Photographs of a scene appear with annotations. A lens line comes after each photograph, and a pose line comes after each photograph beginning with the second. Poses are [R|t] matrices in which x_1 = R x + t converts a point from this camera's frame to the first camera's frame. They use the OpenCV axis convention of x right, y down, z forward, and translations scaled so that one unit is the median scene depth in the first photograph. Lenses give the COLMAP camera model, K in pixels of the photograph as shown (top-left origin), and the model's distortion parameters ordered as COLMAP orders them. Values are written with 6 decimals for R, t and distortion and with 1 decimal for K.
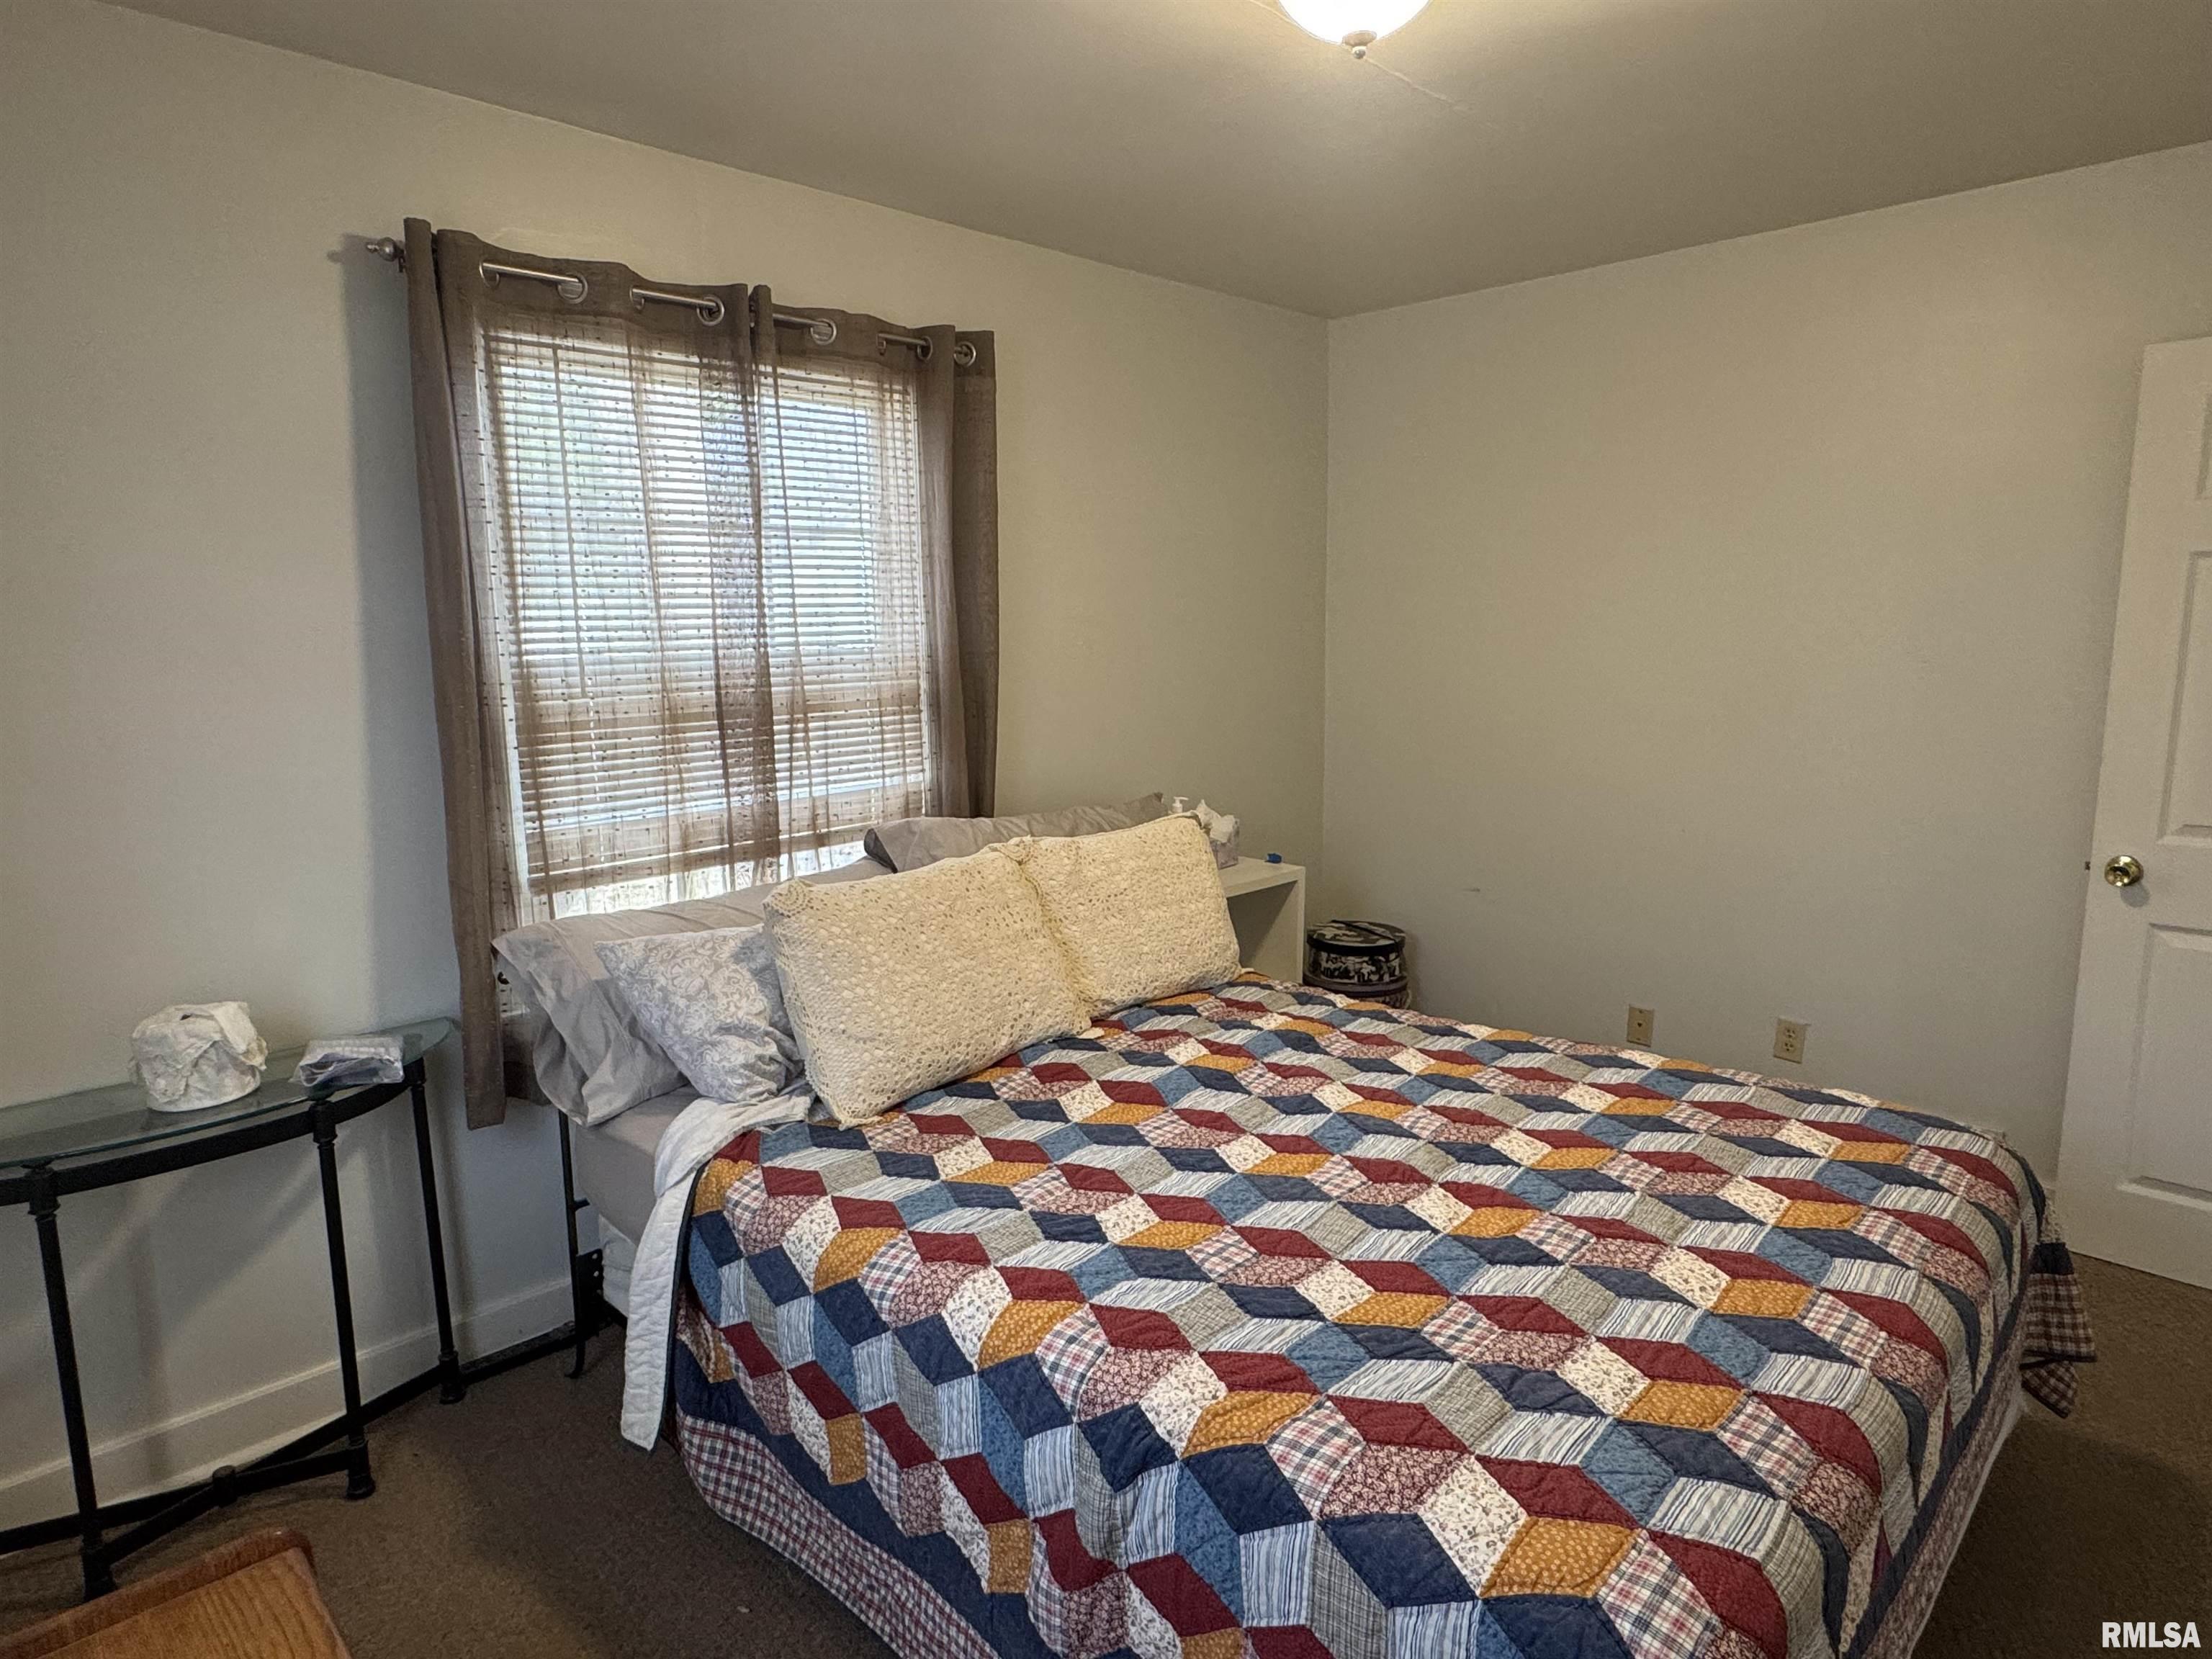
lens RADIAL K [[1276.6, 0, 1104.7], [0, 1276.6, 822.7], [0, 0, 1]] dist [0.001593, 0.000275]
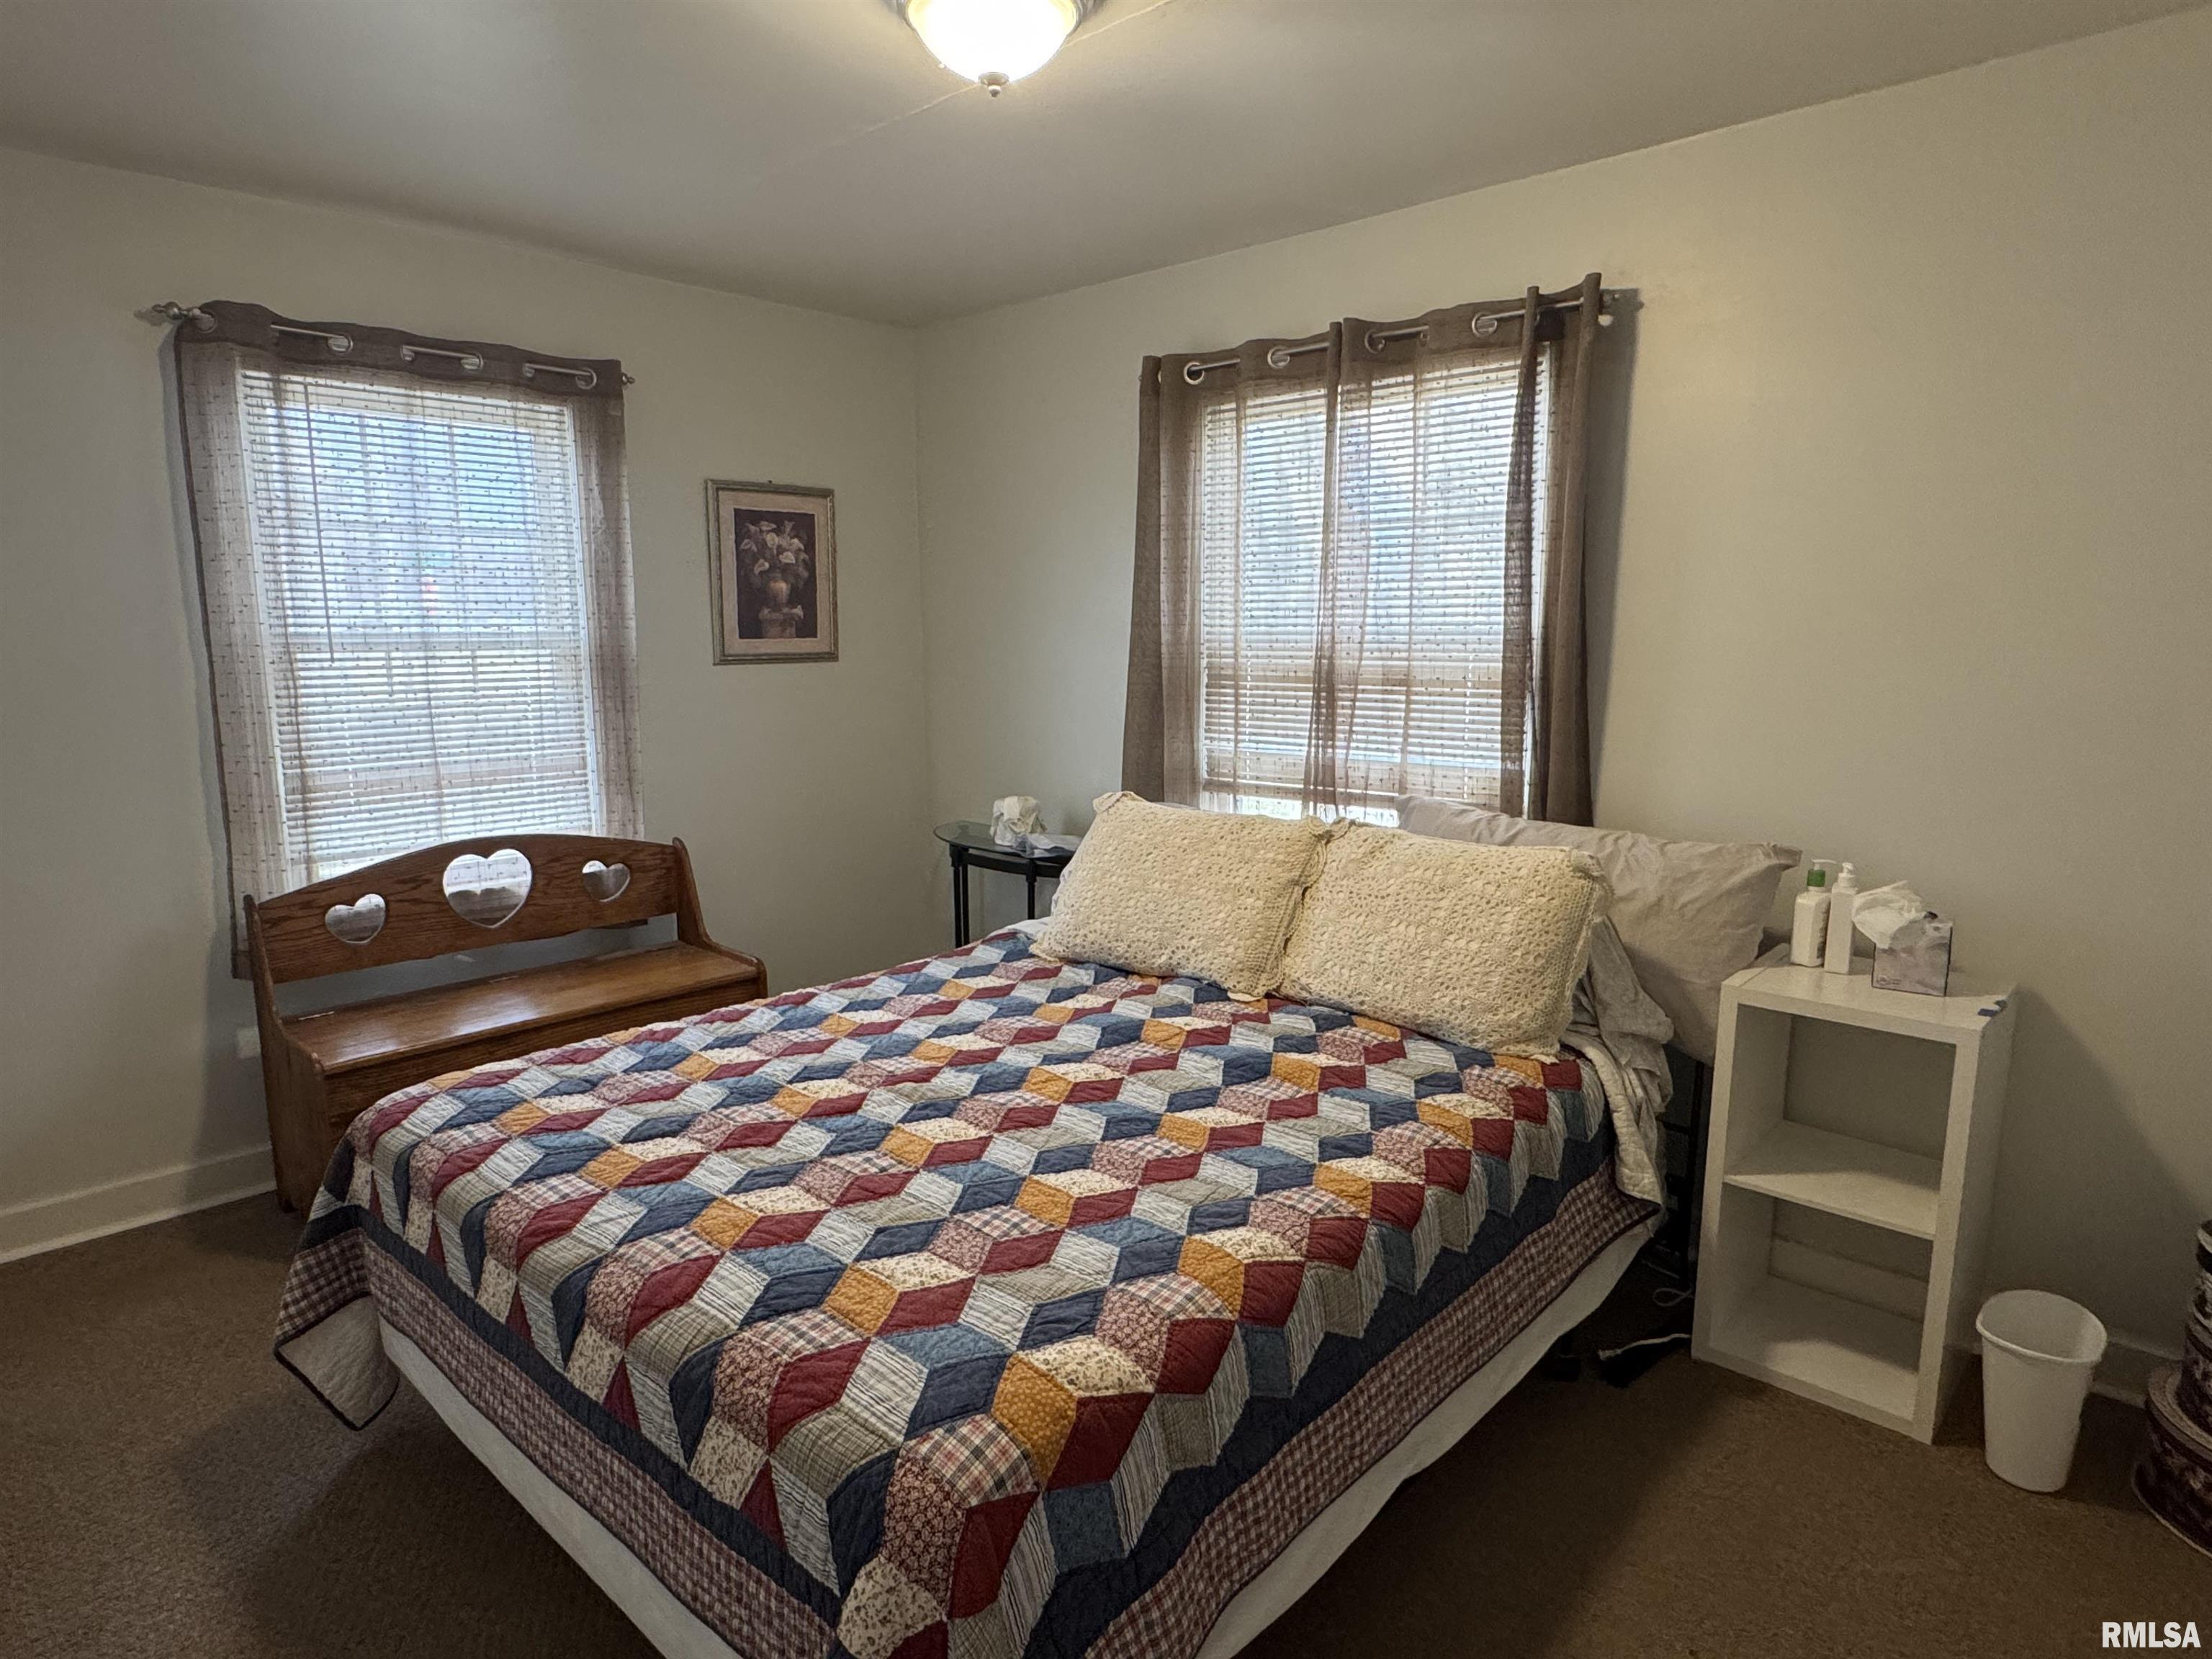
lens RADIAL K [[1276.6, 0, 1104.4], [0, 1276.6, 831.5], [0, 0, 1]] dist [0.001593, 0.000275]
pose [[0.027034, 0.176769, -0.983881, 0.958649], [-0.152461, 0.973455, 0.170707, -0.125489], [0.987940, 0.145389, 0.053267, 0.777740]]
